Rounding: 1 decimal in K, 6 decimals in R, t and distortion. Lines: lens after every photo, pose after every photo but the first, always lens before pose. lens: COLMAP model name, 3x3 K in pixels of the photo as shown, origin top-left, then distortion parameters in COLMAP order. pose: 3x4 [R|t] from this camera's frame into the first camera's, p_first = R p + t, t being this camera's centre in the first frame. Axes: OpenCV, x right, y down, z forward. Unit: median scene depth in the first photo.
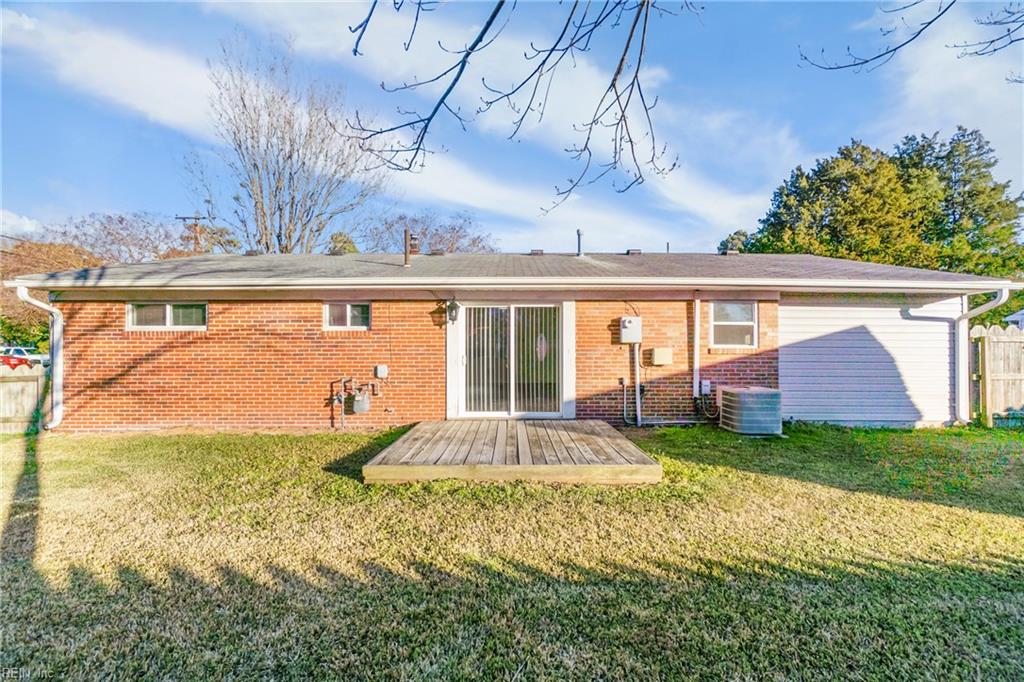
lens RADIAL K [[441.9, 0, 512.0], [0, 441.9, 341.0], [0, 0, 1]] dist [-0.000998, 0.000113]
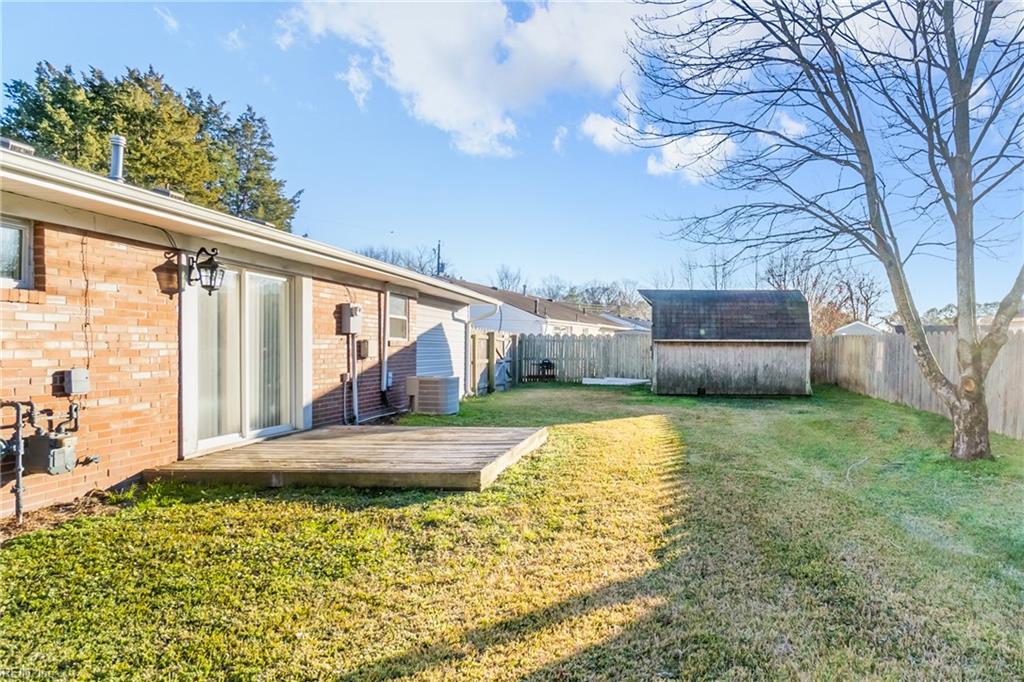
lens RADIAL K [[601.7, 0, 658.1], [0, 601.7, 352.8], [0, 0, 1]] dist [-0.001907, -0.000189]
pose [[0.003846, -0.008507, 0.999956, -0.918781], [-0.024020, 0.999675, 0.008597, 0.017793], [-0.999704, -0.024052, 0.003641, 0.380227]]
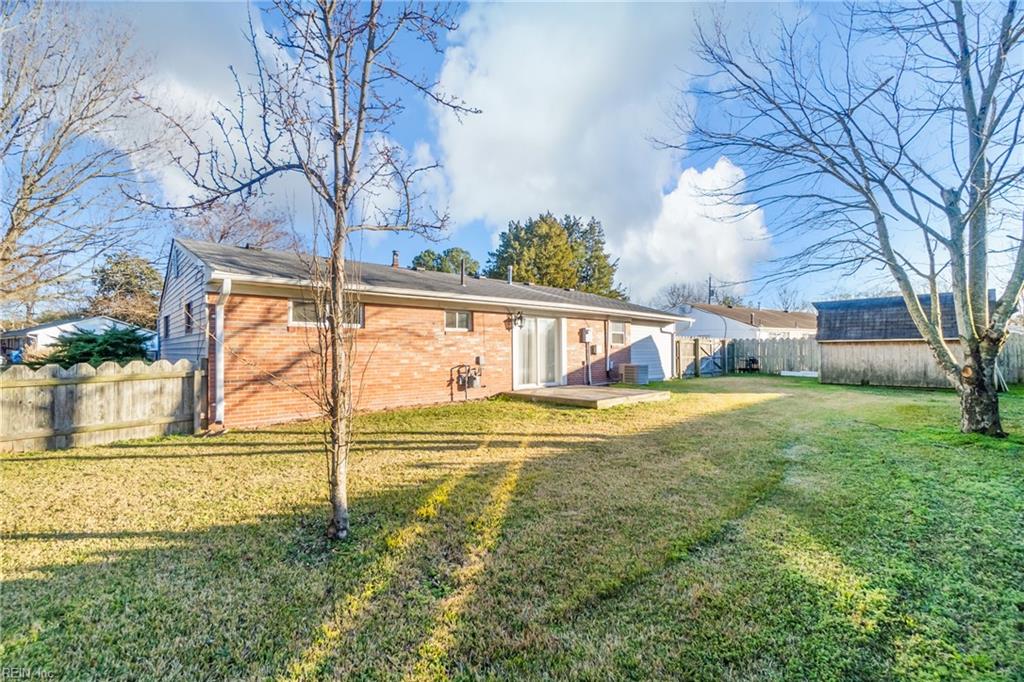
lens RADIAL K [[441.9, 0, 512.0], [0, 441.9, 341.0], [0, 0, 1]] dist [-0.000998, 0.000113]
pose [[0.737704, 0.010809, 0.675038, -1.193926], [-0.006577, 0.999939, -0.008823, 0.017868], [-0.675093, 0.002069, 0.737730, -0.143653]]
